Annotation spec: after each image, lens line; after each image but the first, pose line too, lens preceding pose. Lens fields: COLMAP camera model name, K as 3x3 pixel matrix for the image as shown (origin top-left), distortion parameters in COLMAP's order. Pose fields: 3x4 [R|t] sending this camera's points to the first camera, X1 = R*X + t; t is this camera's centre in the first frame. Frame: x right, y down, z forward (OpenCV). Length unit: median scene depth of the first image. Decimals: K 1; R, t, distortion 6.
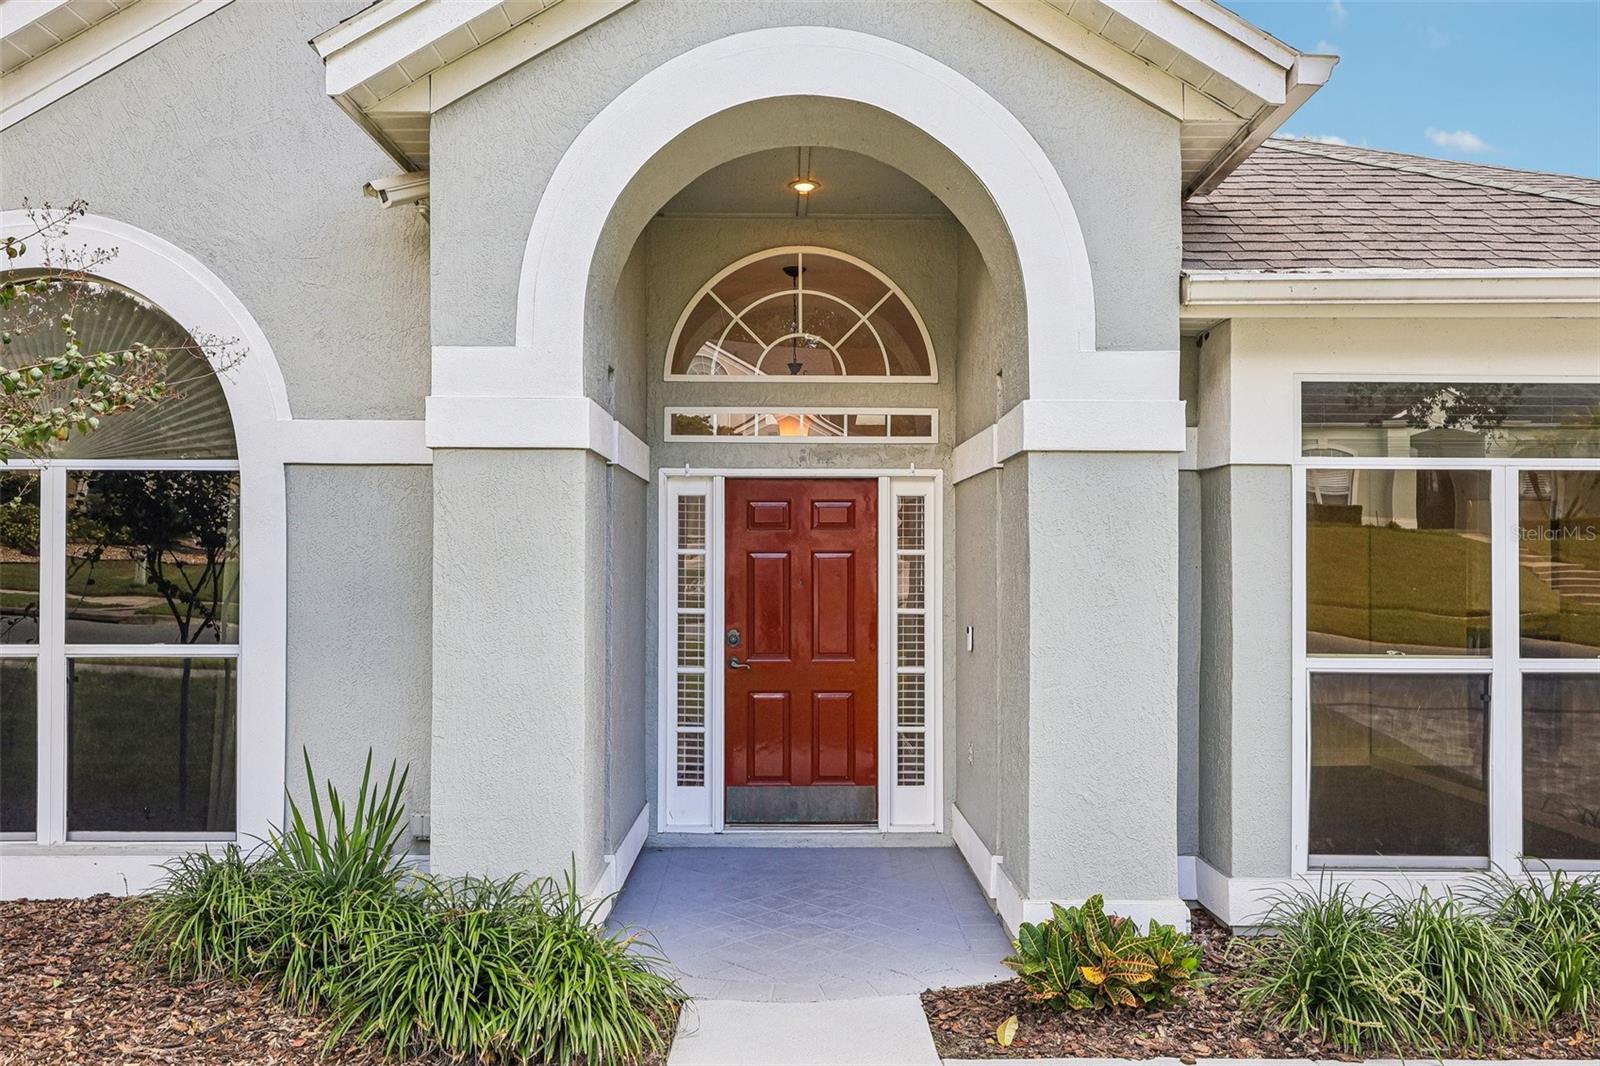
lens RADIAL K [[1250.8, 0, 800.0], [0, 1250.8, 533.0], [0, 0, 1]] dist [0.009653, 0.001827]
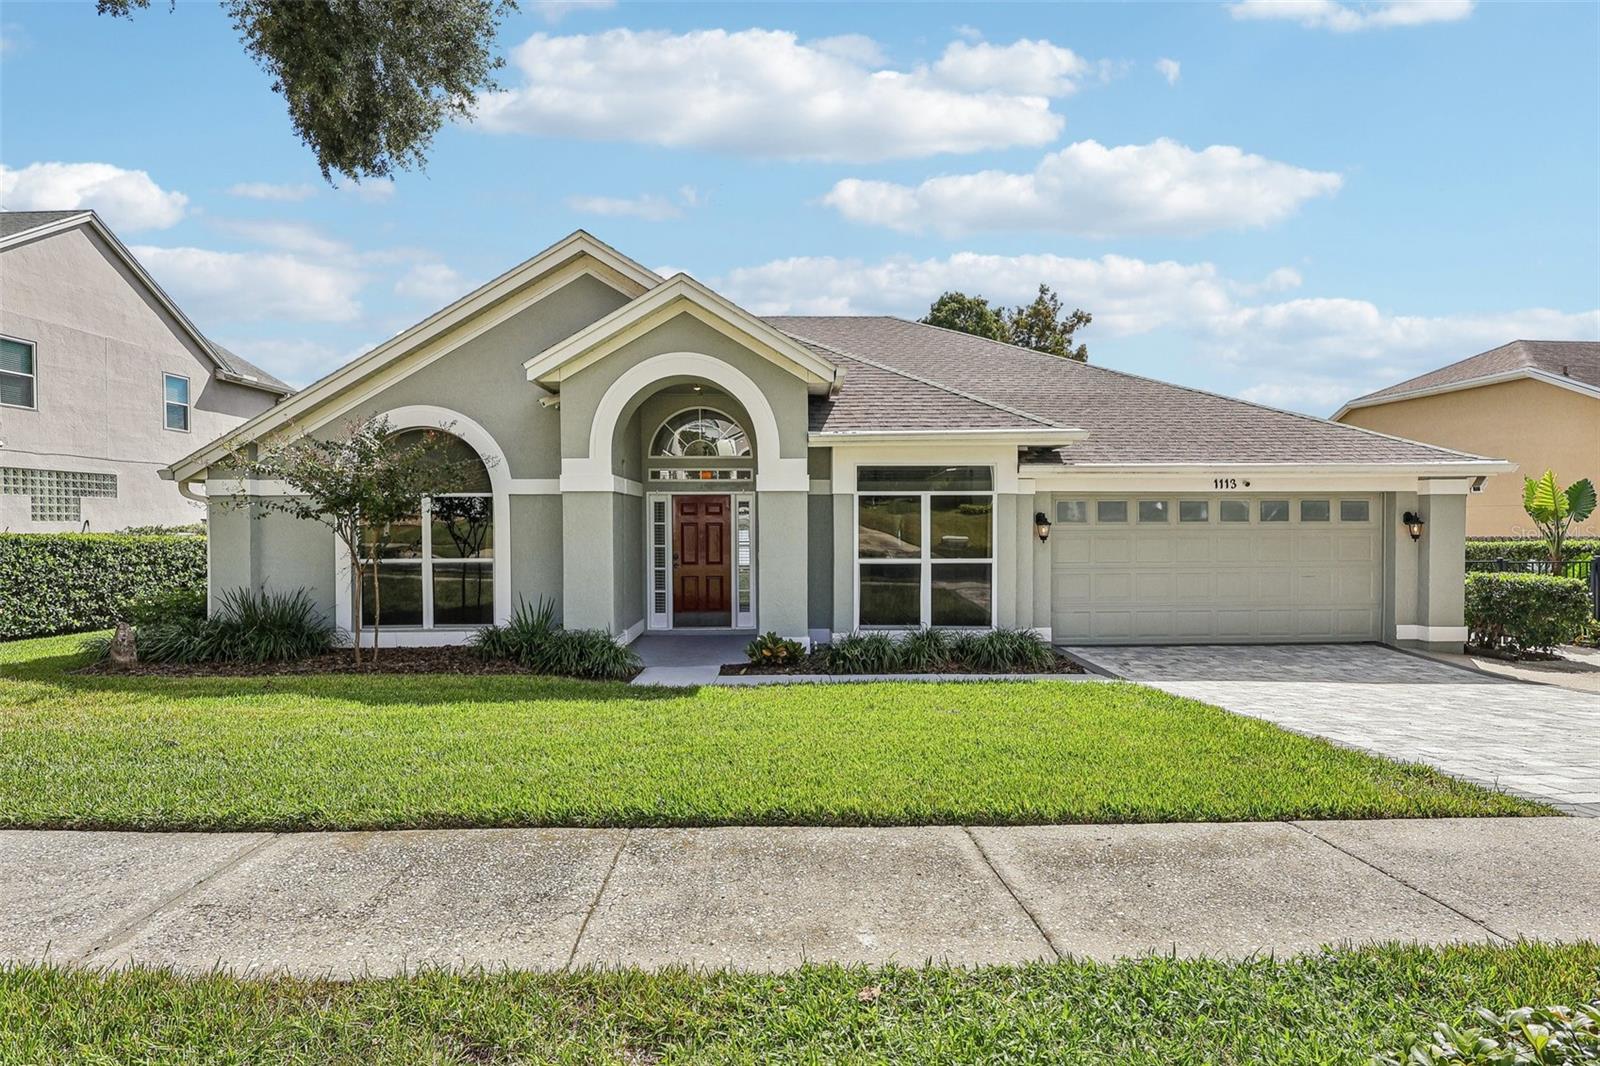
lens RADIAL K [[780.6, 0, 800.0], [0, 780.6, 533.0], [0, 0, 1]] dist [0.002171, 0.000541]
pose [[0.999651, -0.006766, 0.025525, 0.209796], [0.005828, 0.999311, 0.036654, -0.029859], [-0.025756, -0.036492, 0.999002, -0.813088]]
